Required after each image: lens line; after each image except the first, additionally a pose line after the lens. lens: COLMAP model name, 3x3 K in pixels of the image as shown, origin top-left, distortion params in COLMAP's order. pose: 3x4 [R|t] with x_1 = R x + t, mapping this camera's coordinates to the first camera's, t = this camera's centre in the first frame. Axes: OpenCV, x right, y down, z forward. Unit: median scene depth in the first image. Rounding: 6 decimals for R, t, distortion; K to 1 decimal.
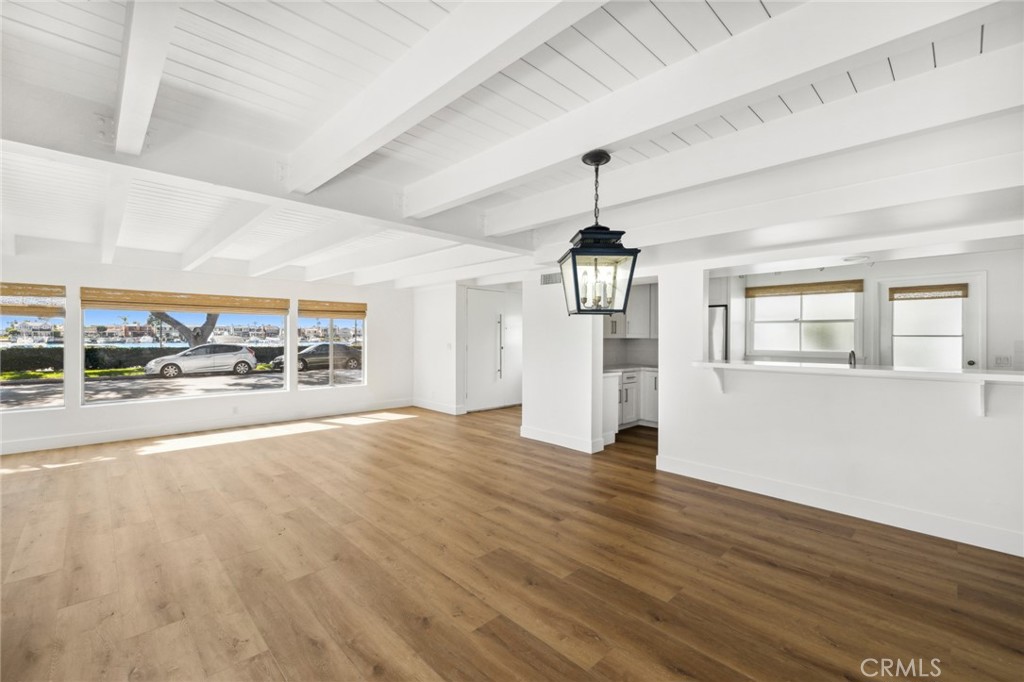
lens RADIAL K [[434.4, 0, 505.2], [0, 434.4, 338.7], [0, 0, 1]] dist [0.001045, 0.000345]
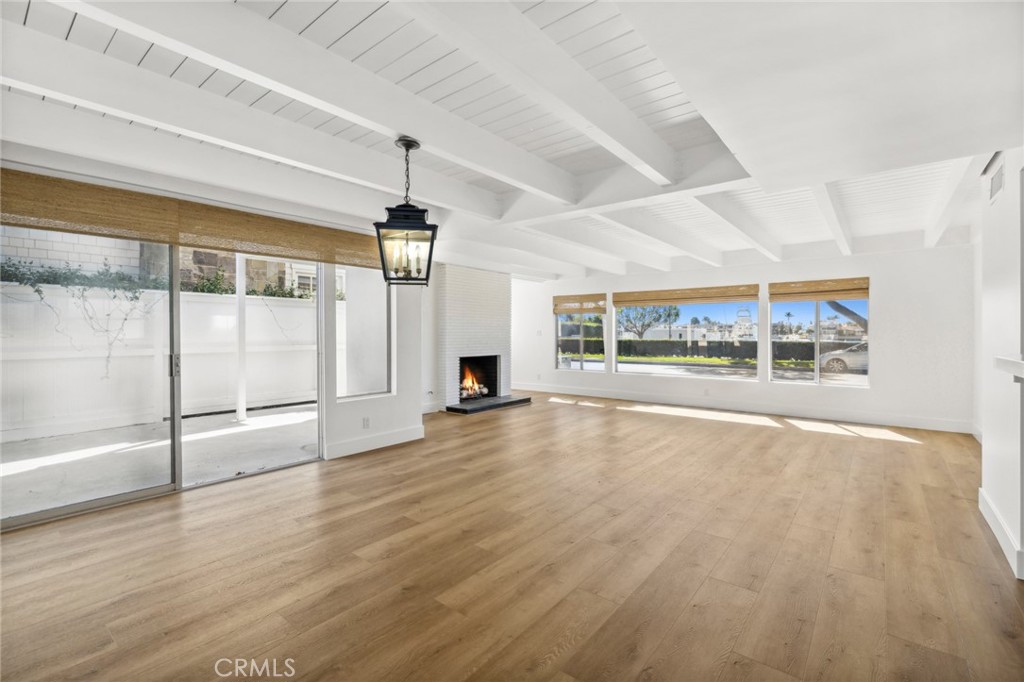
lens RADIAL K [[458.3, 0, 503.9], [0, 458.3, 333.8], [0, 0, 1]] dist [-0.001409, -0.000173]
pose [[0.124984, -0.002966, -0.992154, 0.529107], [-0.004085, 0.999986, -0.003504, 0.028218], [0.992150, 0.004491, 0.124970, 0.410975]]
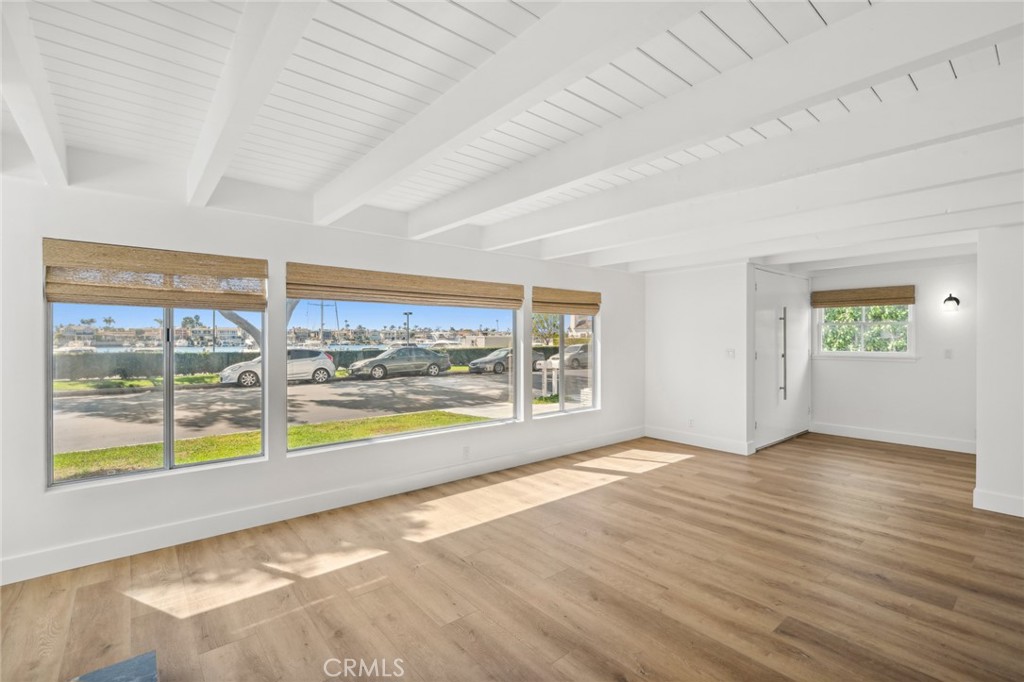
lens RADIAL K [[457.9, 0, 506.2], [0, 457.9, 338.6], [0, 0, 1]] dist [-0.004196, -0.000507]
pose [[0.997628, -0.004447, -0.068693, -0.596584], [0.004138, 0.999981, -0.004639, -0.006286], [0.068712, 0.004344, 0.997627, 0.359288]]
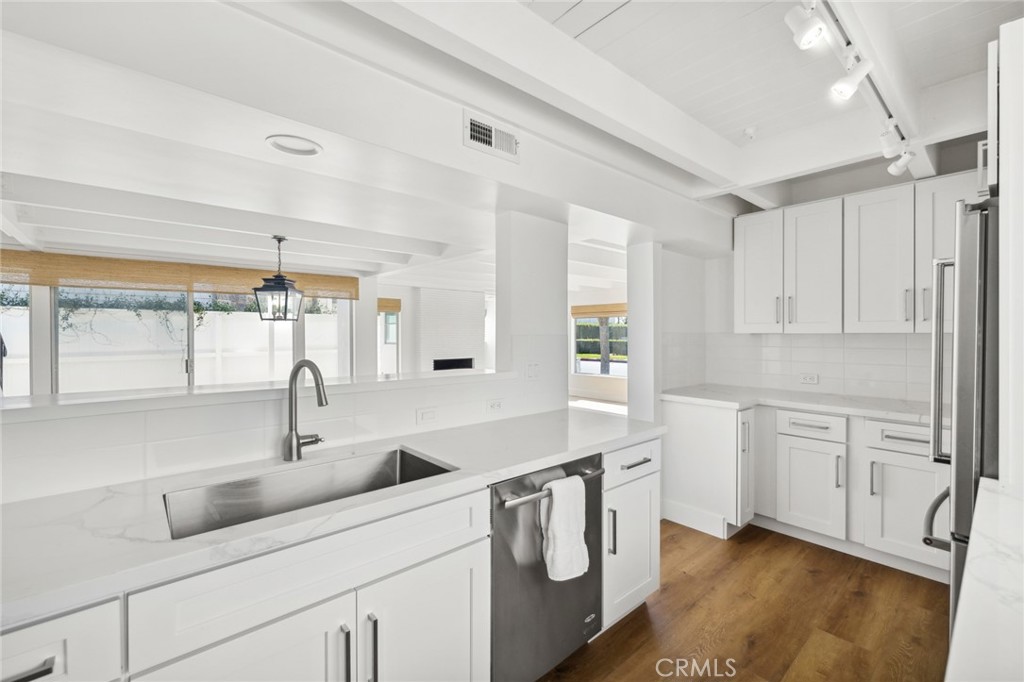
lens RADIAL K [[432.4, 0, 510.1], [0, 432.4, 338.9], [0, 0, 1]] dist [-0.002571, -0.000410]
pose [[-0.030230, 0.006355, -0.999523, 0.776331], [-0.003749, 0.999972, 0.006471, 0.002292], [0.999536, 0.003943, -0.030206, 0.769484]]
